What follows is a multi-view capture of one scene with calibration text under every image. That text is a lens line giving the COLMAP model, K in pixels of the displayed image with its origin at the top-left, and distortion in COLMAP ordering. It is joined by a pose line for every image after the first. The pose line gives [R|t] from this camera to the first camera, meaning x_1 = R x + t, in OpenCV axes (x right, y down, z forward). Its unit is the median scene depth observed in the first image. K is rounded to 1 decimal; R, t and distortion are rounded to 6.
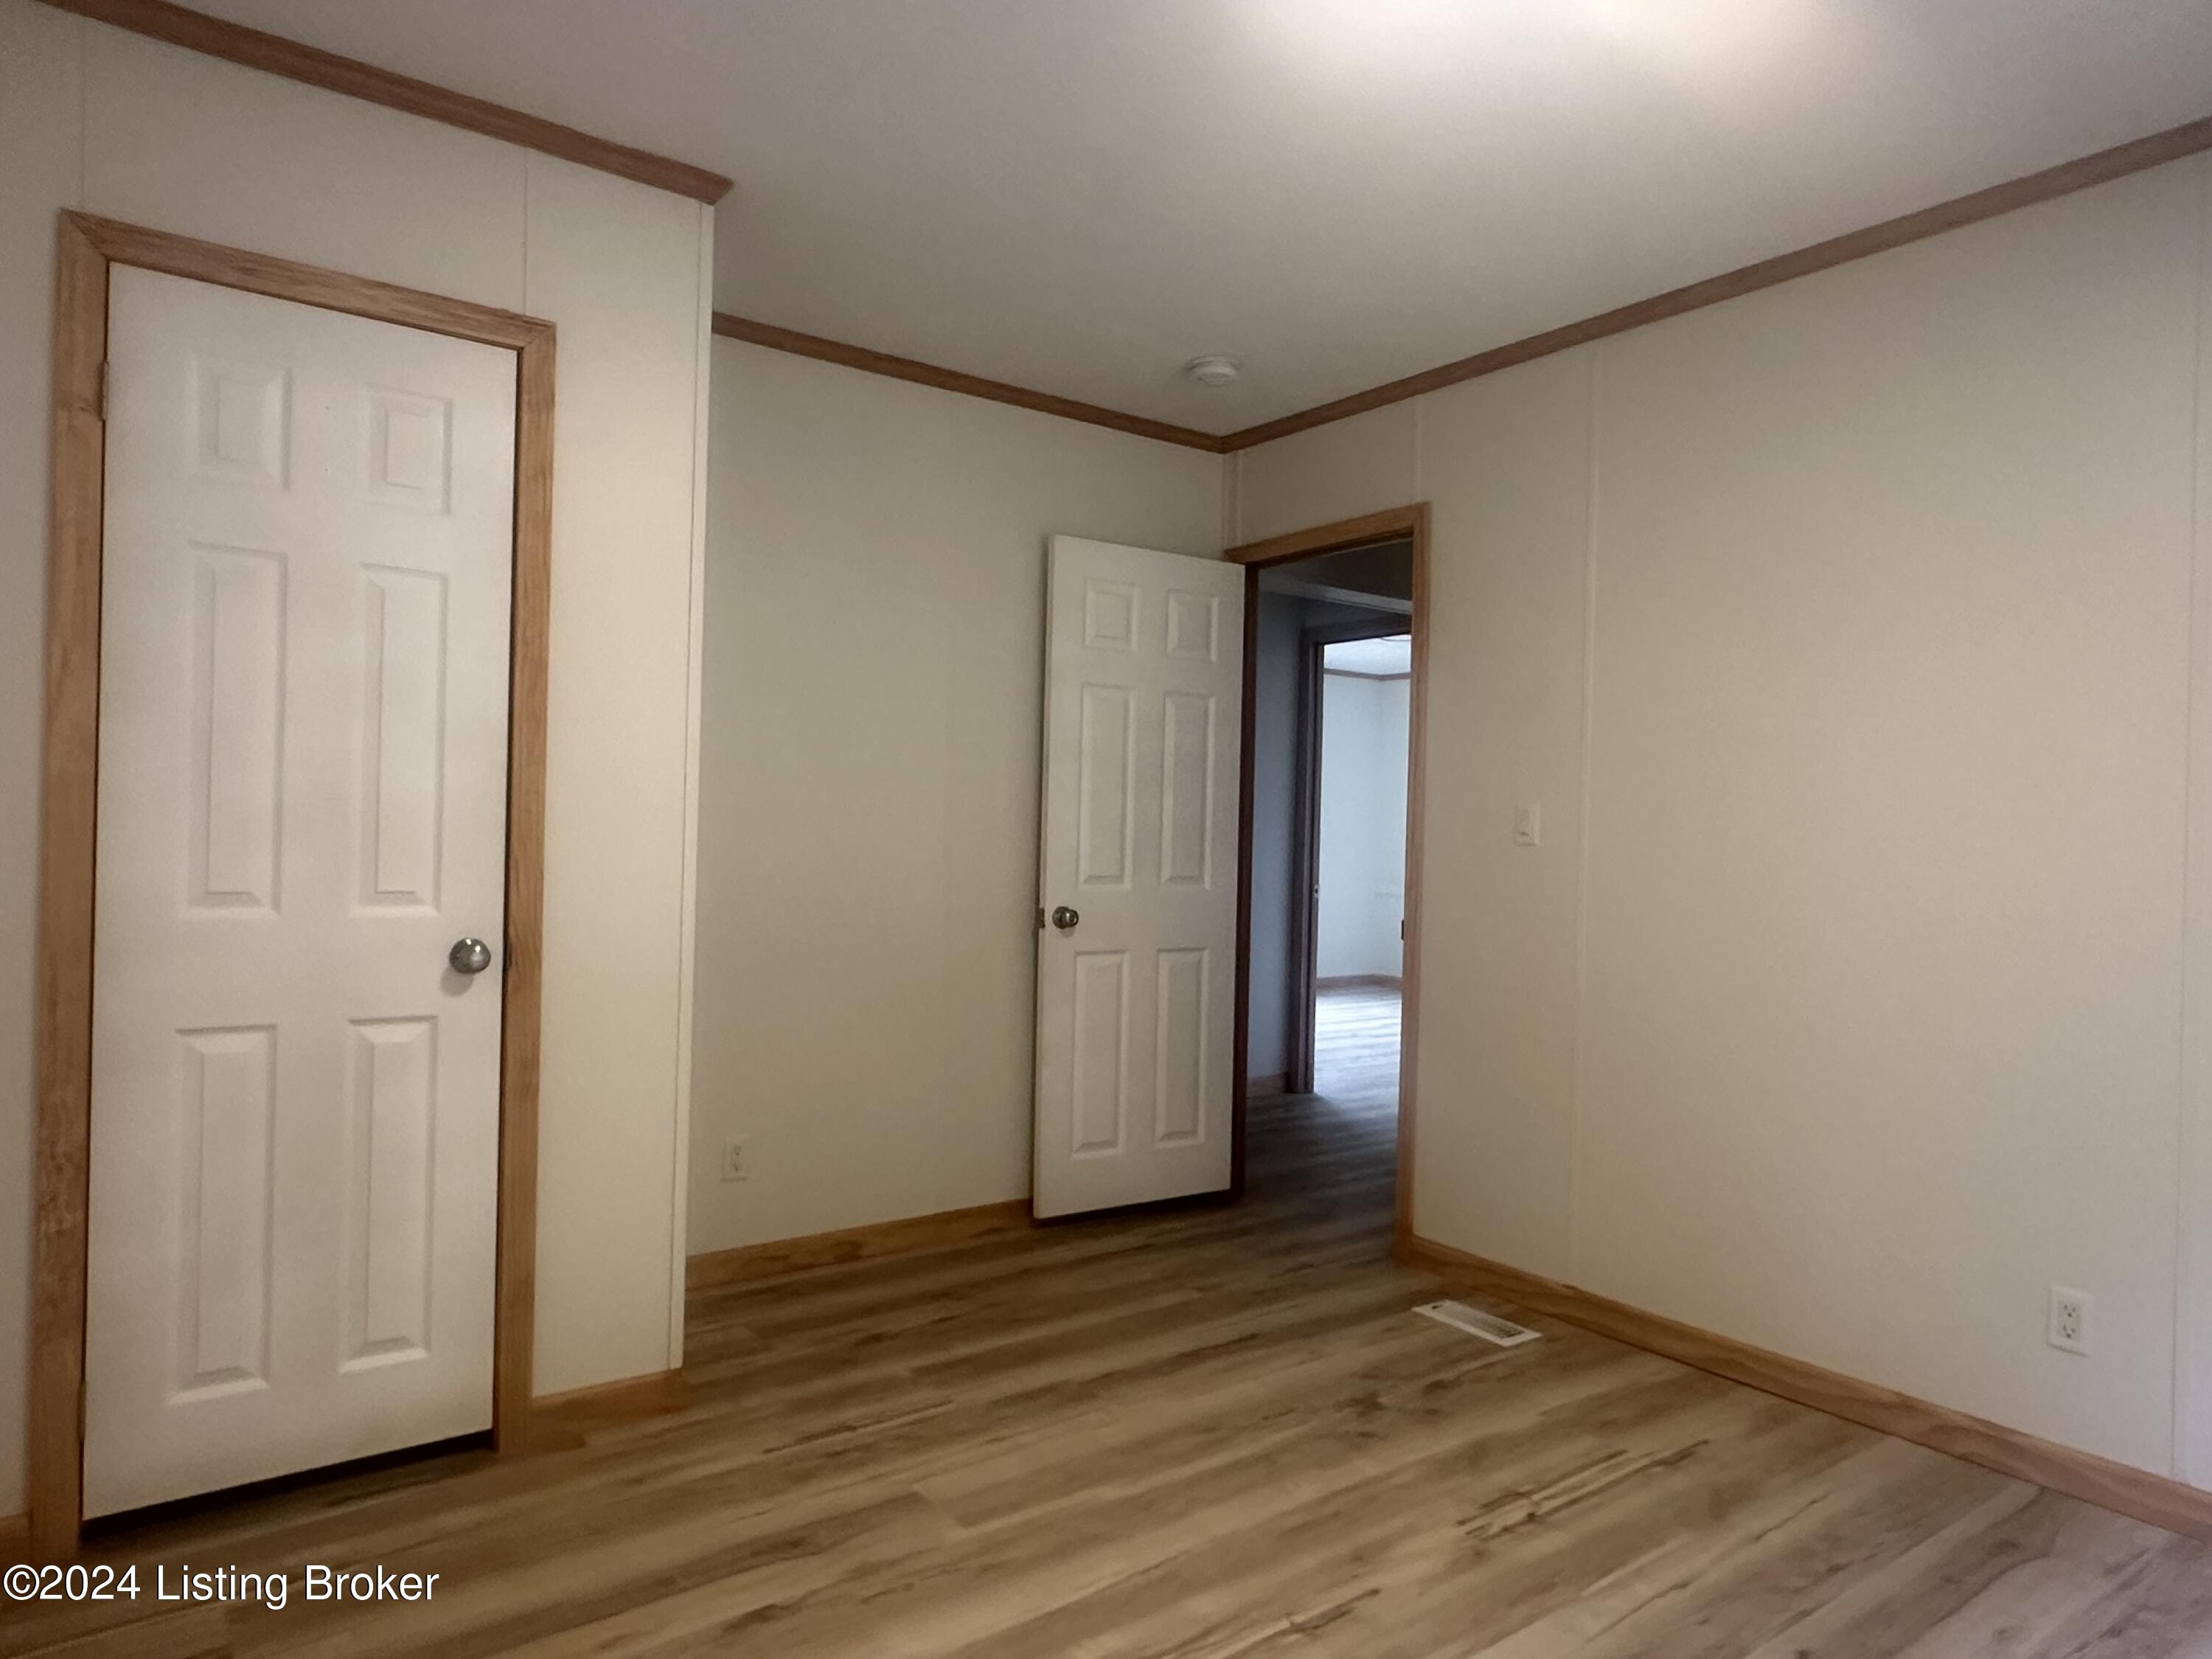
lens RADIAL K [[1376.7, 0, 1101.7], [0, 1376.7, 832.1], [0, 0, 1]] dist [0.003948, -0.009661]
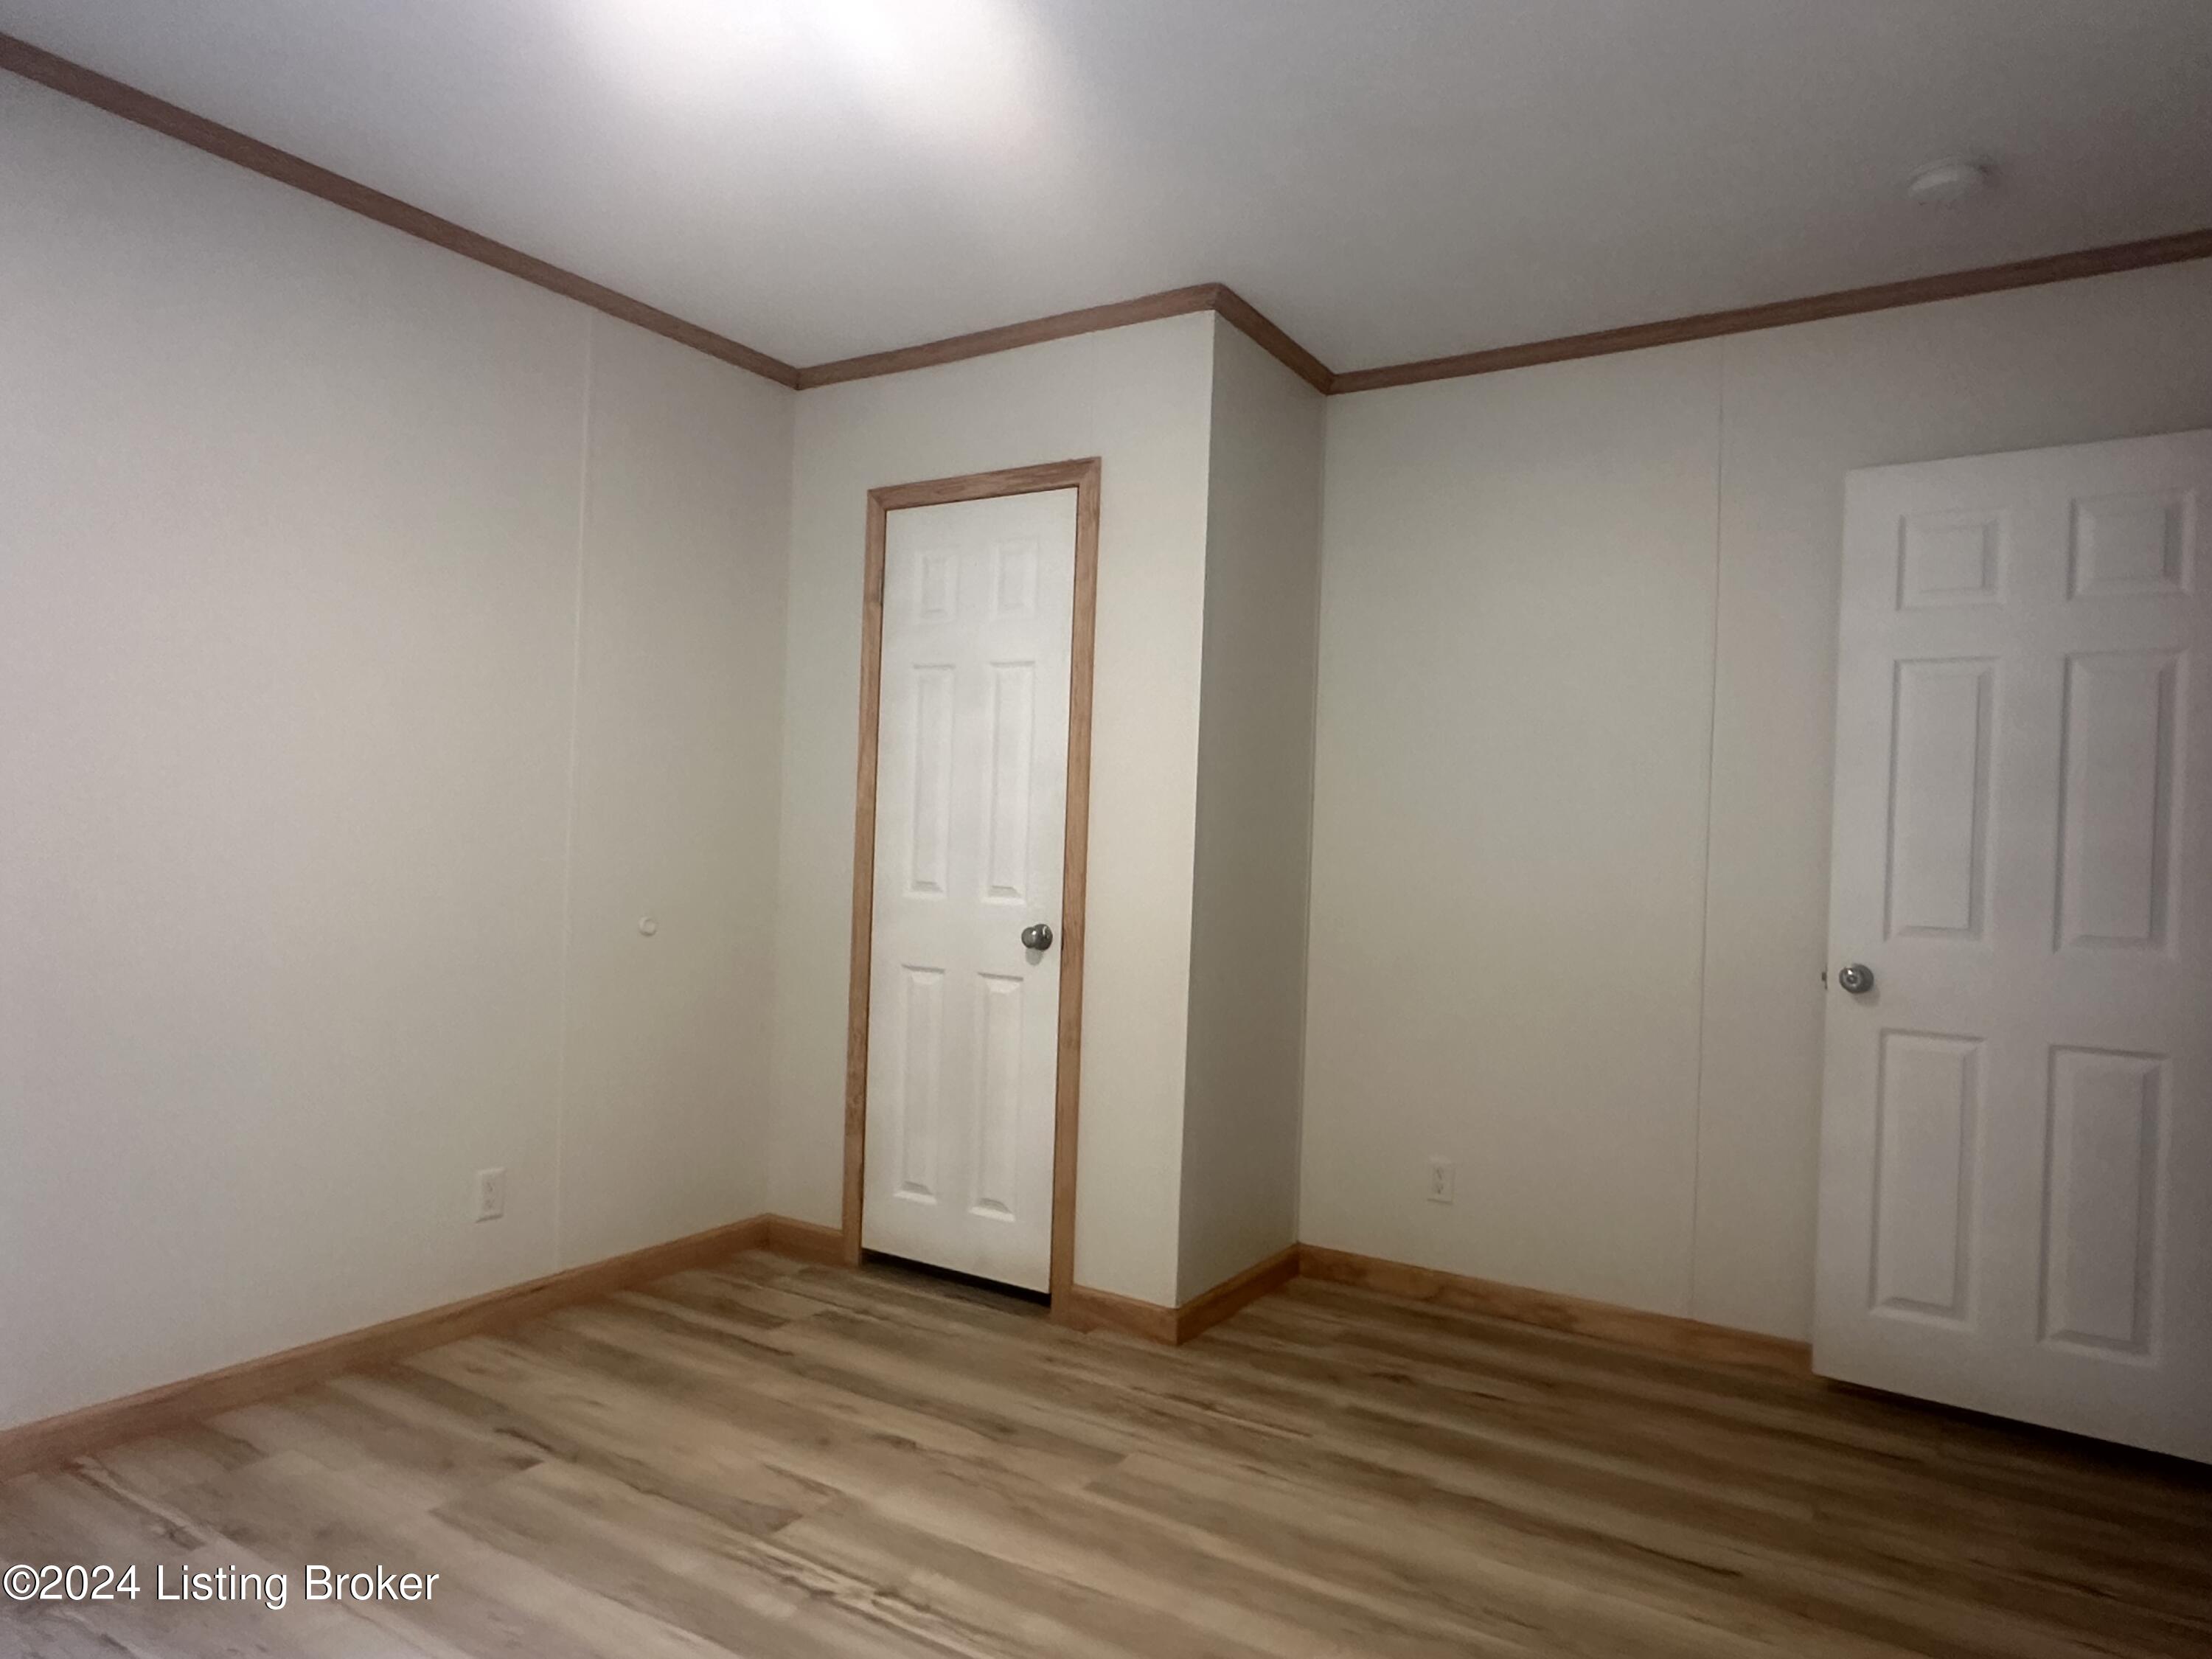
lens RADIAL K [[1376.7, 0, 1093.4], [0, 1376.7, 832.7], [0, 0, 1]] dist [0.003948, -0.009661]
pose [[0.352910, -0.017197, -0.935499, 0.814031], [-0.025140, 0.999296, -0.027854, 0.022765], [0.935319, 0.033348, 0.352230, 0.546726]]
